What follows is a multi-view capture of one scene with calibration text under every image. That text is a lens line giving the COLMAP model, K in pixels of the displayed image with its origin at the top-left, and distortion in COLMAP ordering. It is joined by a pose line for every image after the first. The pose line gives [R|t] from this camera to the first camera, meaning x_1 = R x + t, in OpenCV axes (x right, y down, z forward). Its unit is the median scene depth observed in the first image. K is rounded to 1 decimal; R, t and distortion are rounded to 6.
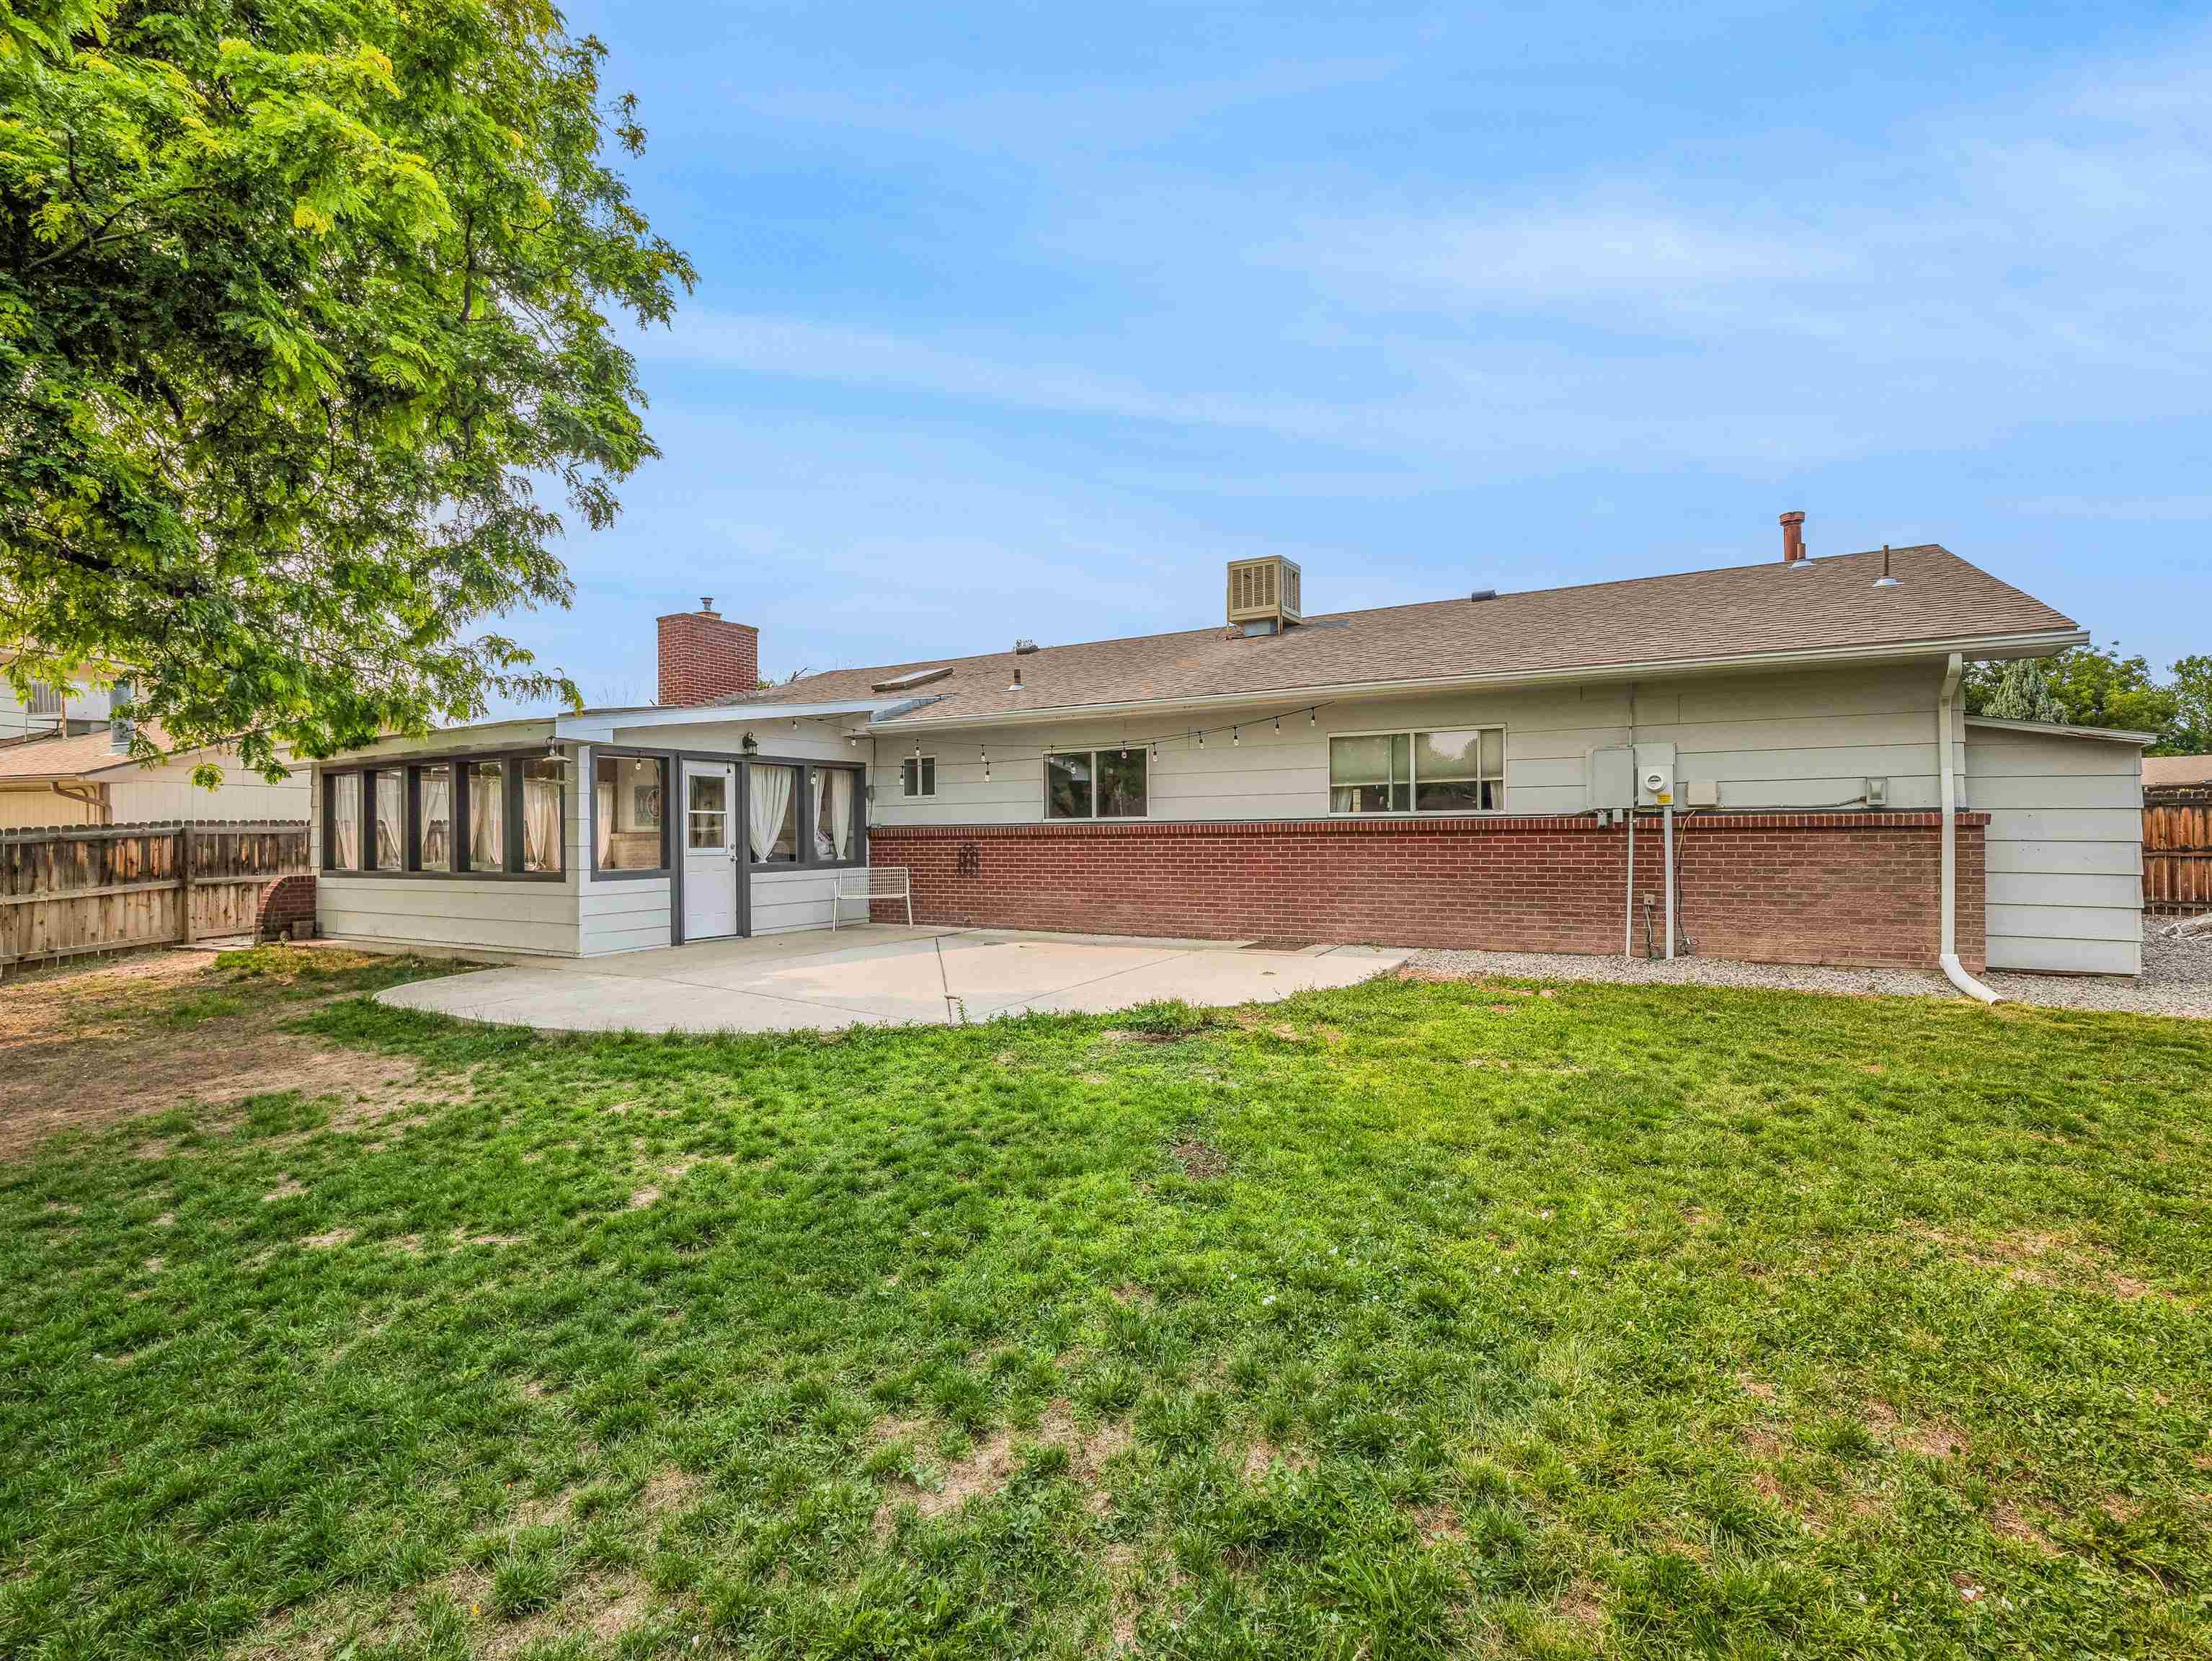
lens RADIAL K [[1054.7, 0, 1099.1], [0, 1054.7, 838.6], [0, 0, 1]] dist [-0.005781, -0.001468]
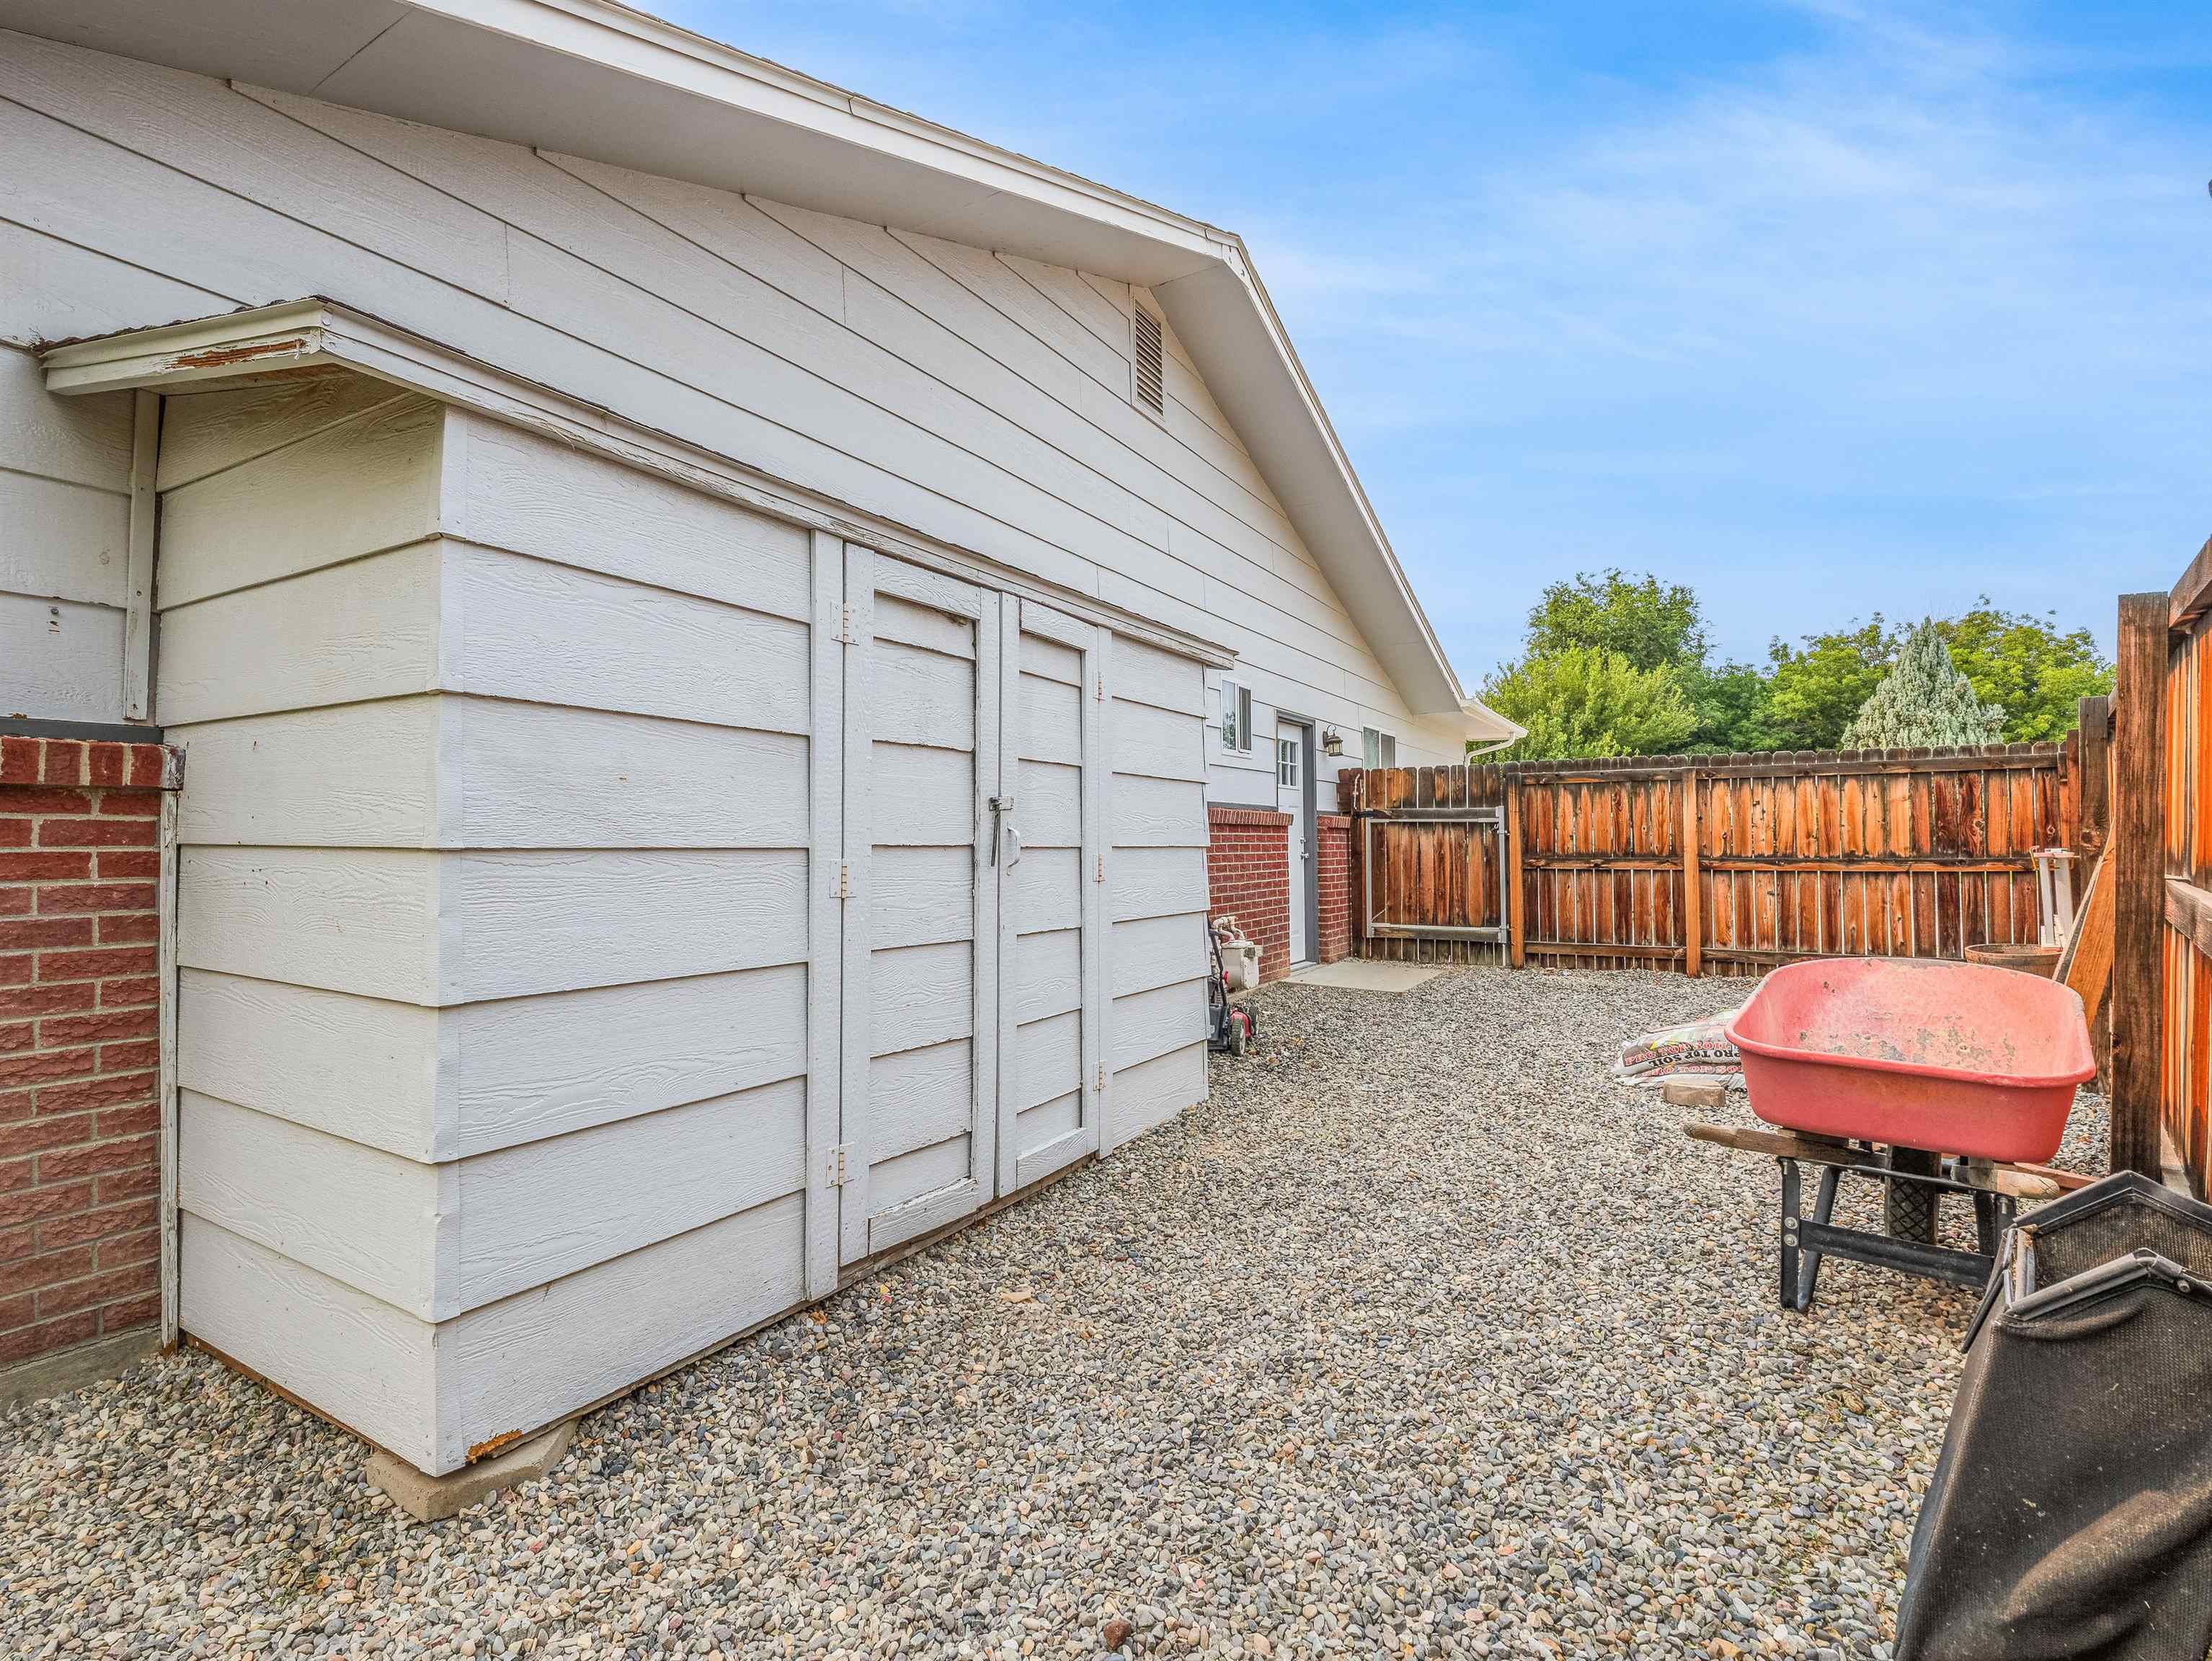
lens RADIAL K [[1054.7, 0, 1104.4], [0, 1054.7, 835.1], [0, 0, 1]] dist [-0.005781, -0.001468]
pose [[0.999987, -0.003066, -0.004055, 0.236789], [0.003035, 0.999967, -0.007511, 0.000461], [0.004078, 0.007498, 0.999964, 0.165859]]
